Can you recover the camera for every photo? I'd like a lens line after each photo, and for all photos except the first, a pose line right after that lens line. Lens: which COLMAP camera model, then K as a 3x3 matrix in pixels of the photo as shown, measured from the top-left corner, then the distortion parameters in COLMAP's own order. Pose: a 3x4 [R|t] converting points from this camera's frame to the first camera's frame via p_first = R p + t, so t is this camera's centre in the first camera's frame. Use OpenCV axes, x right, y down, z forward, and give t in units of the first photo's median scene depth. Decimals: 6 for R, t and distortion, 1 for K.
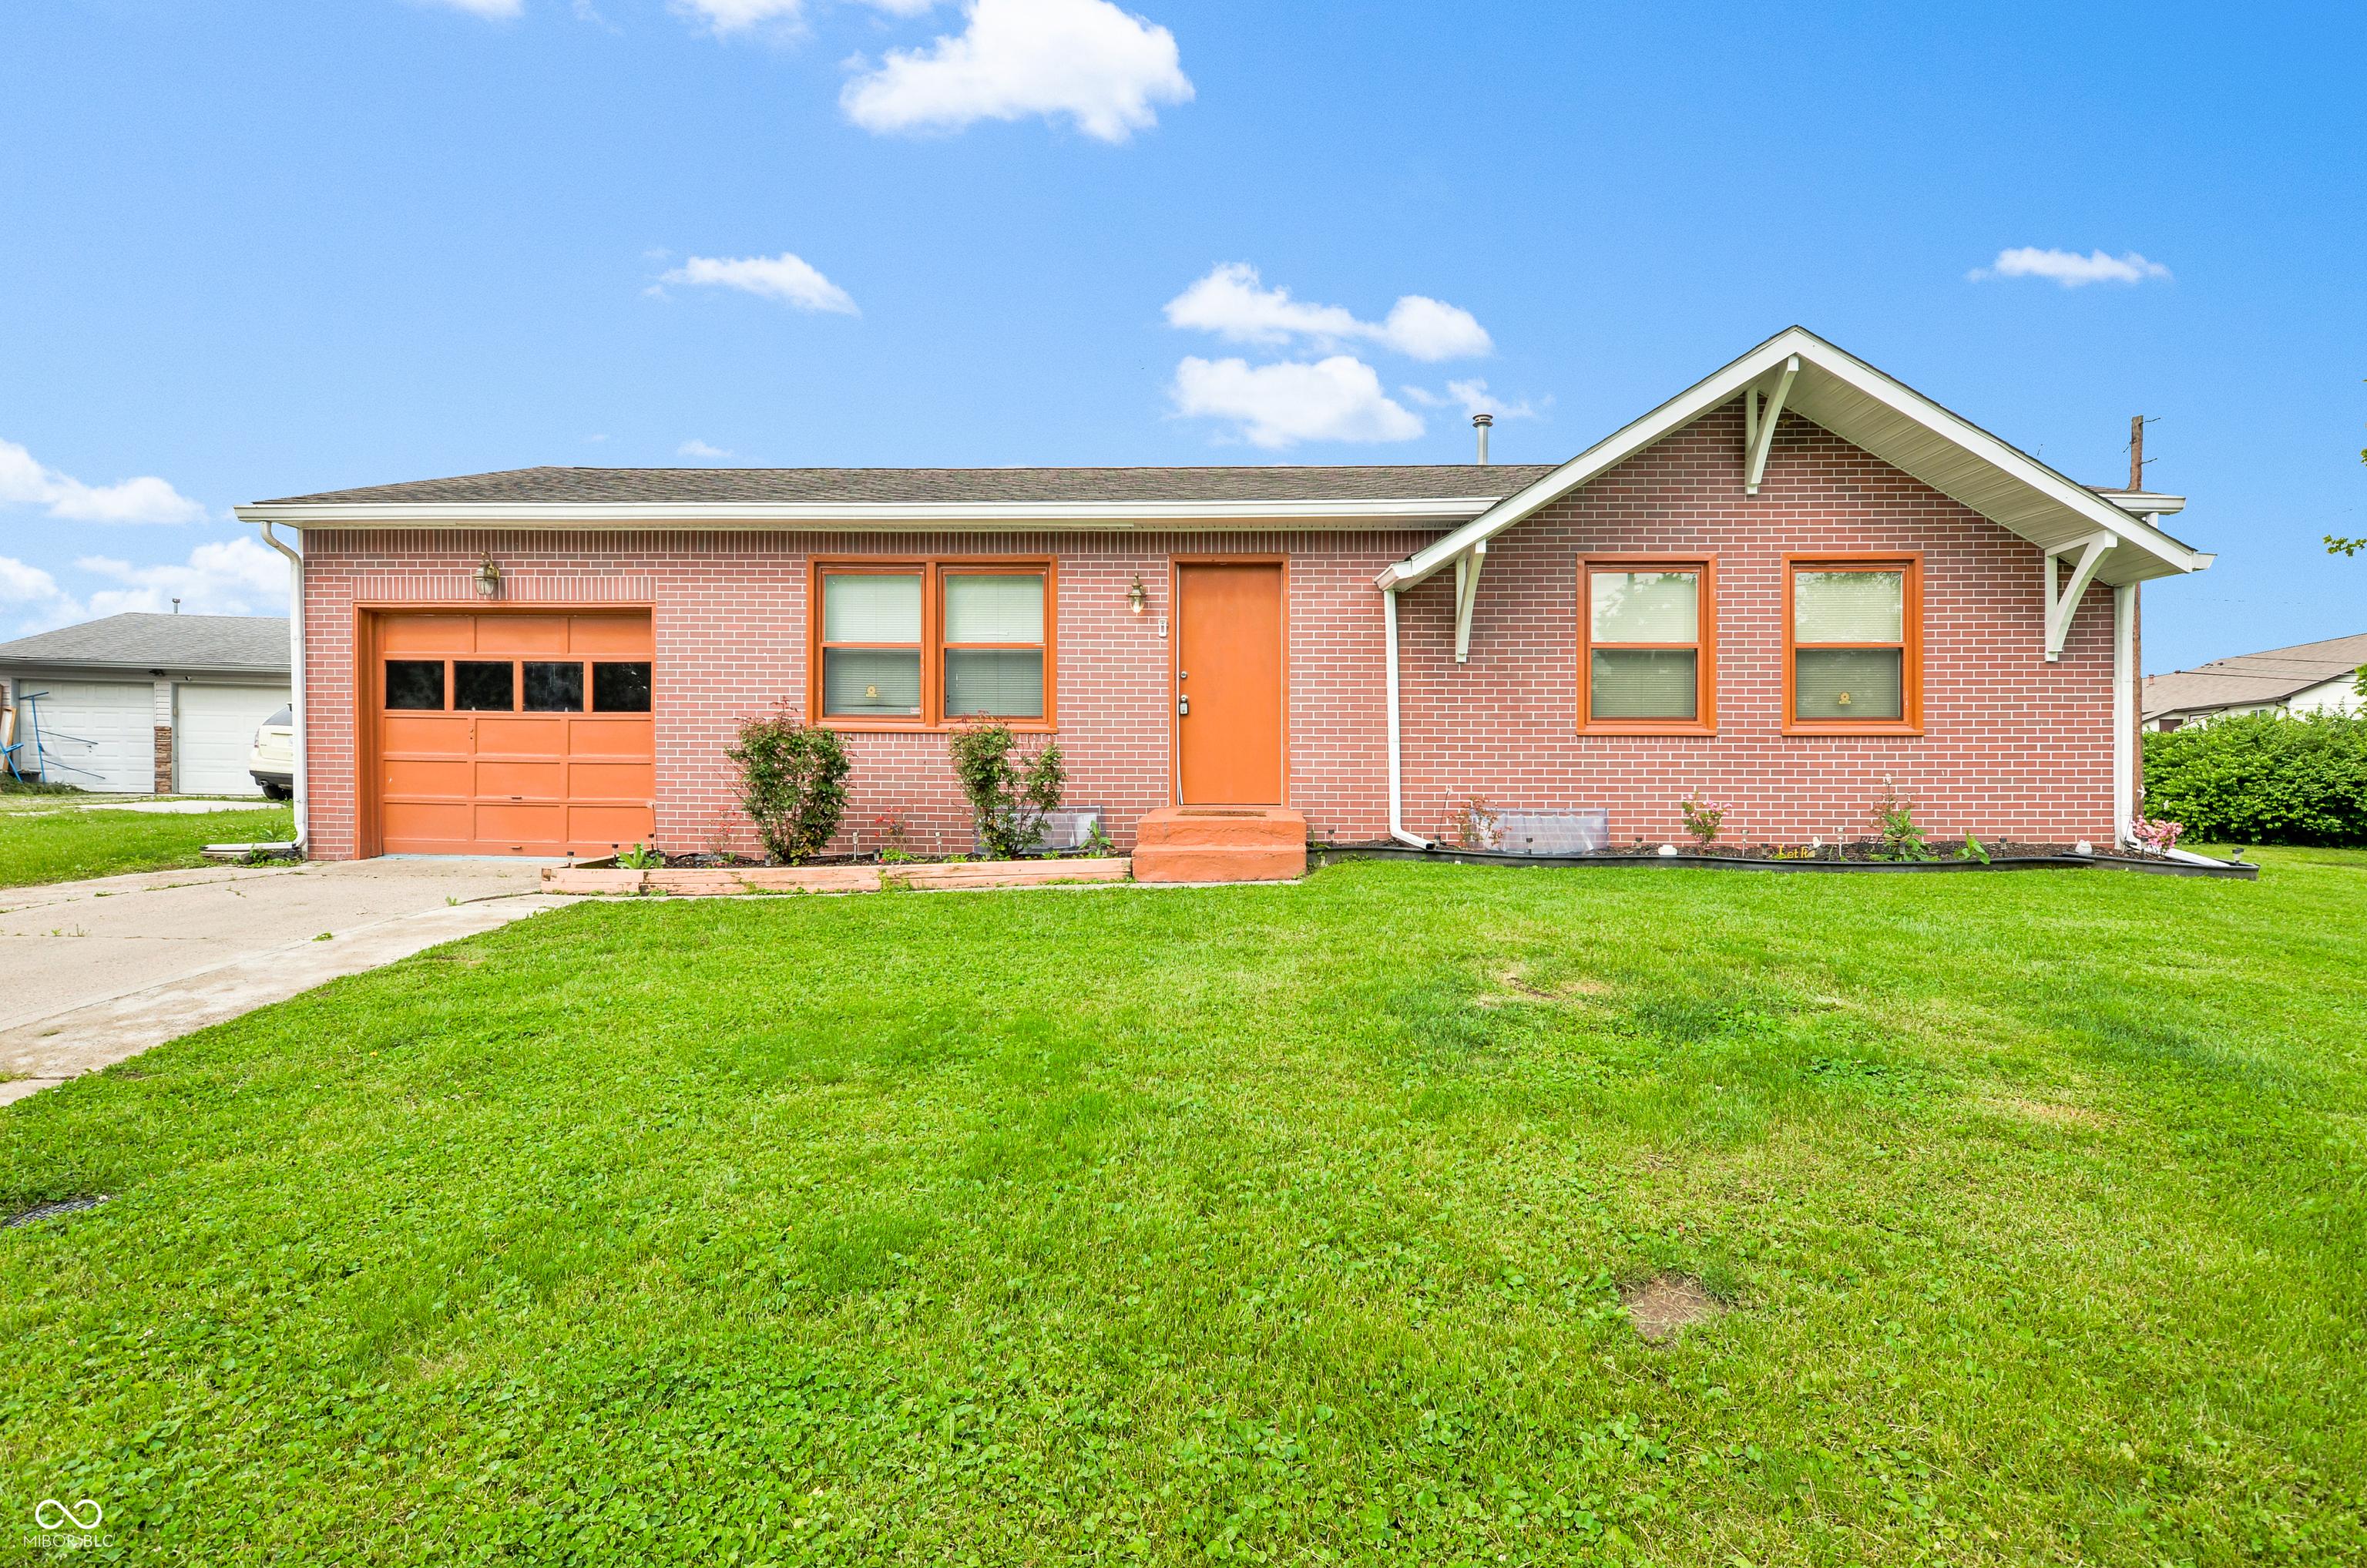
lens RADIAL K [[1192.1, 0, 1183.5], [0, 1192.1, 784.0], [0, 0, 1]] dist [0.026844, -0.000047]
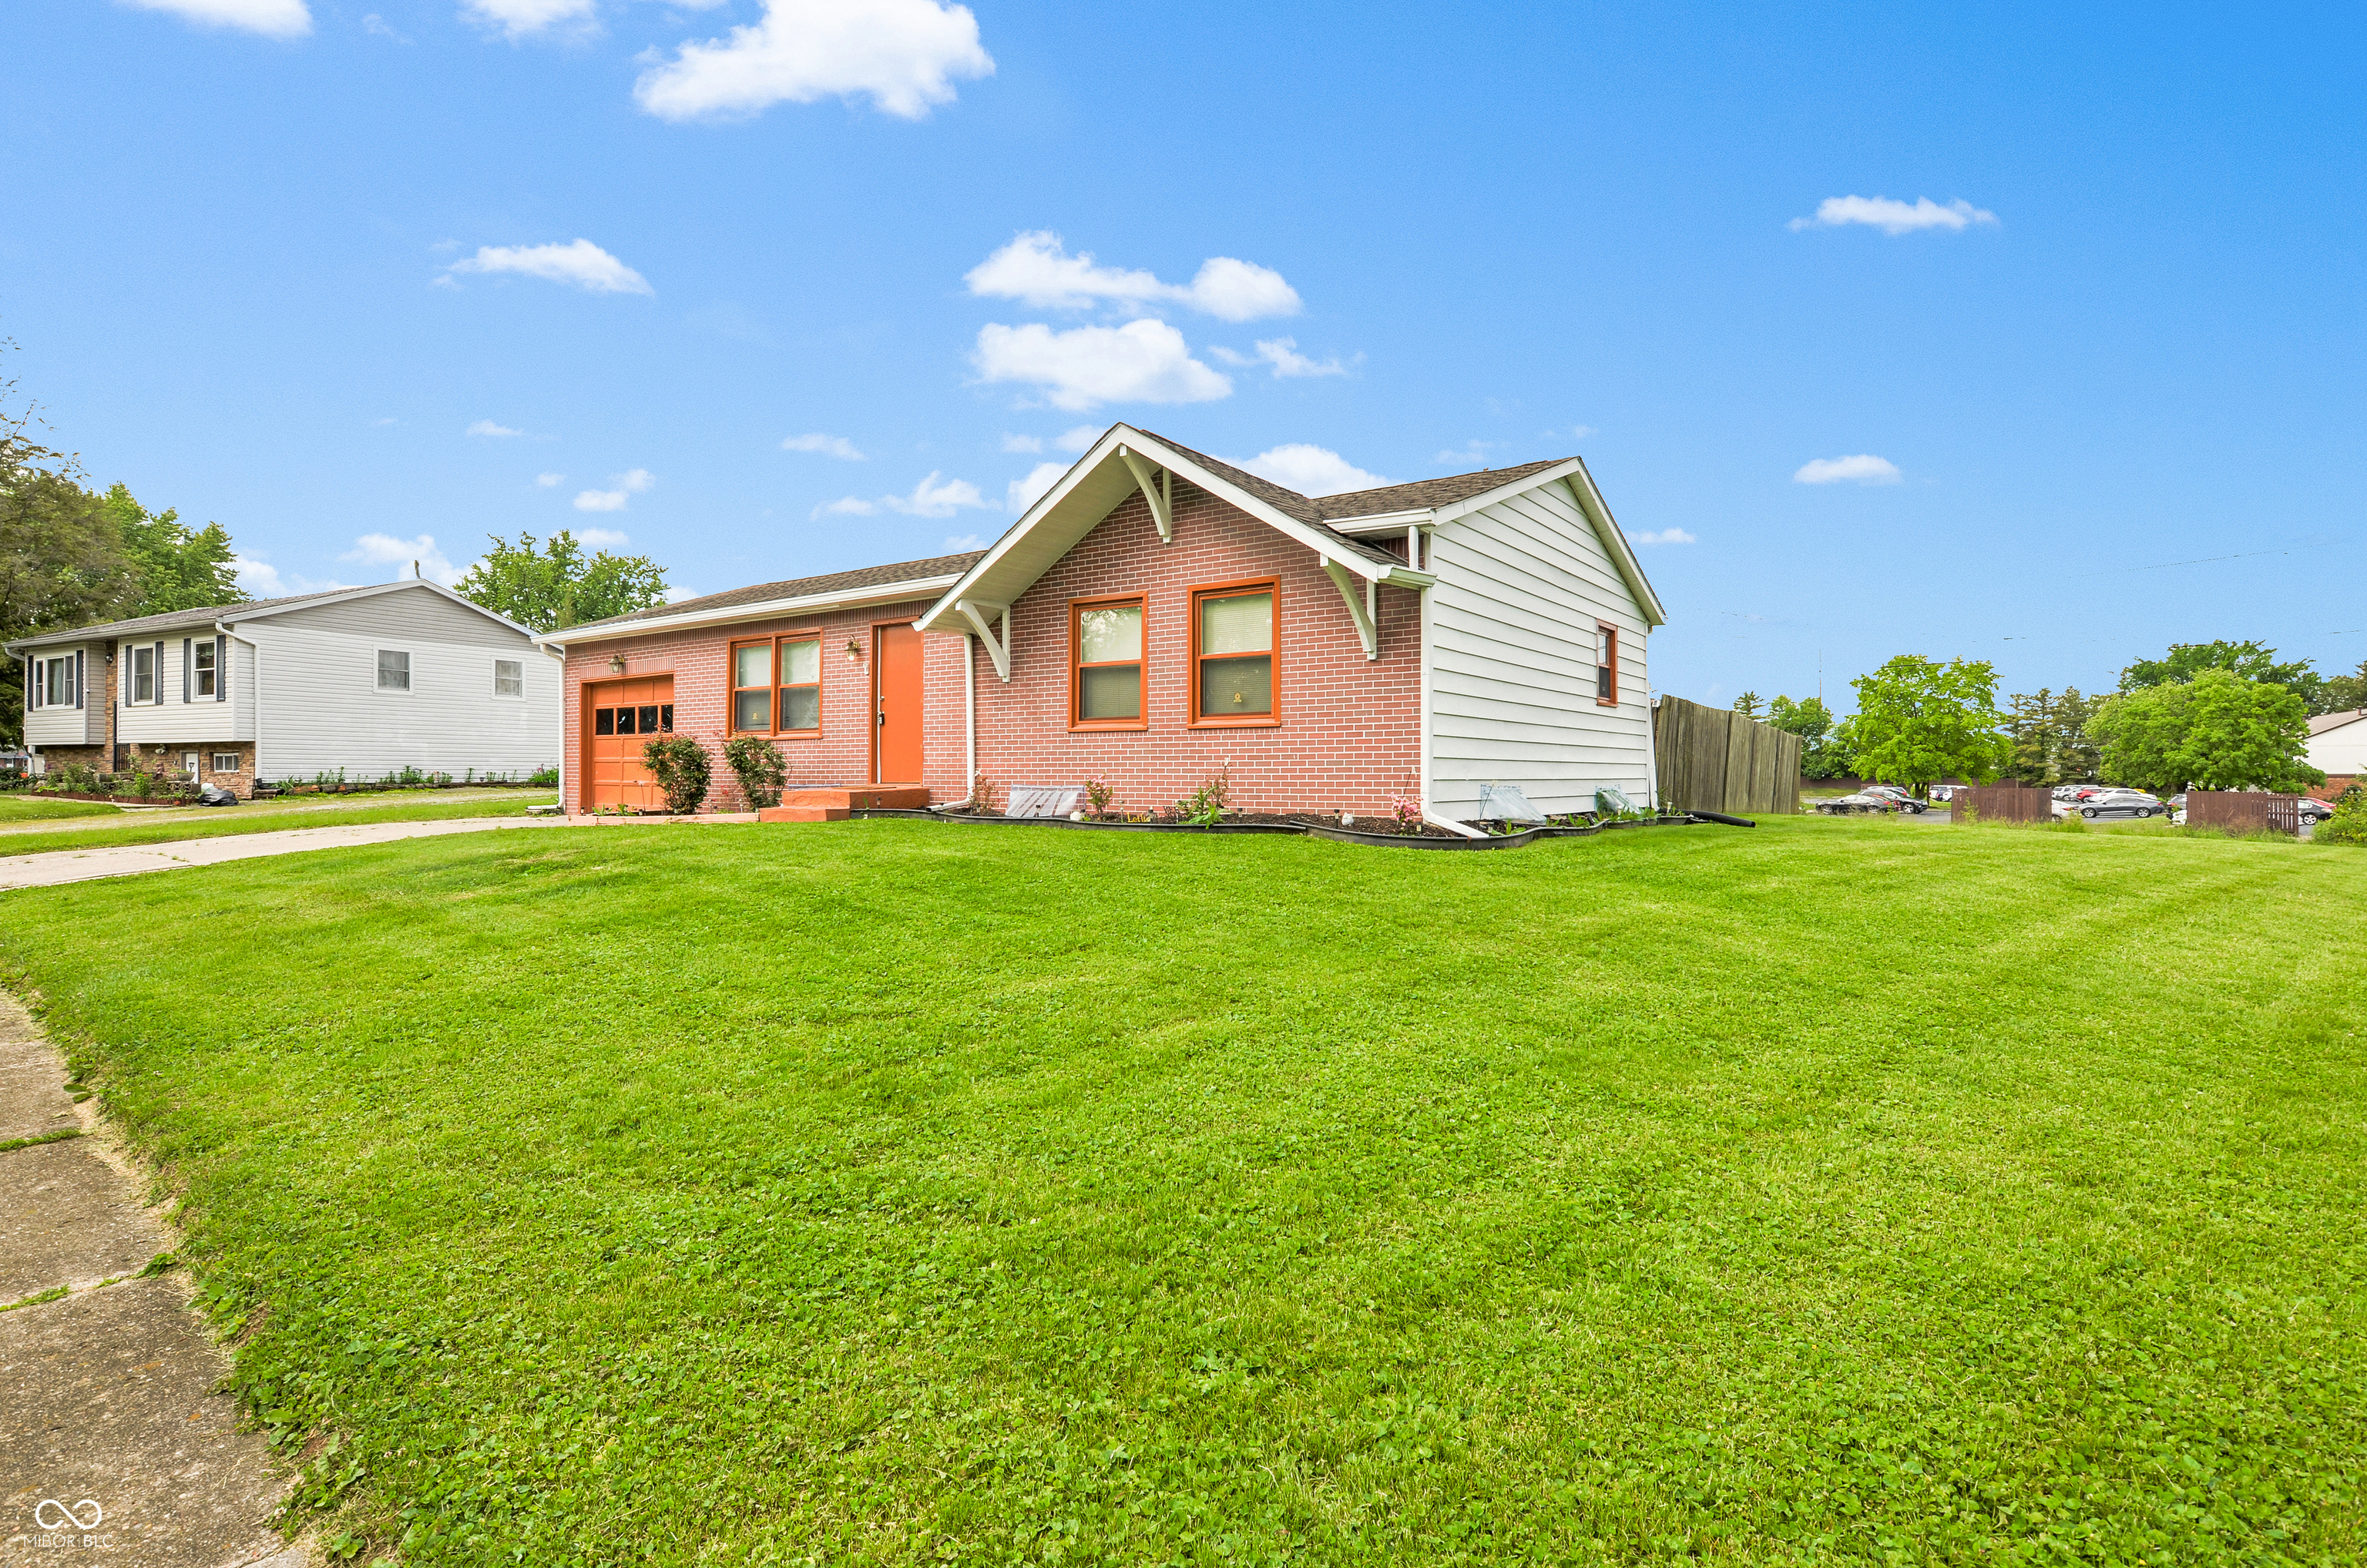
lens RADIAL K [[1171.0, 0, 1176.9], [0, 1171.0, 779.0], [0, 0, 1]] dist [-0.019982, -0.000284]
pose [[0.852868, -0.008229, -0.522062, 1.107741], [0.012142, 0.999918, 0.004075, 0.010231], [0.521986, -0.009814, 0.852898, -0.083375]]
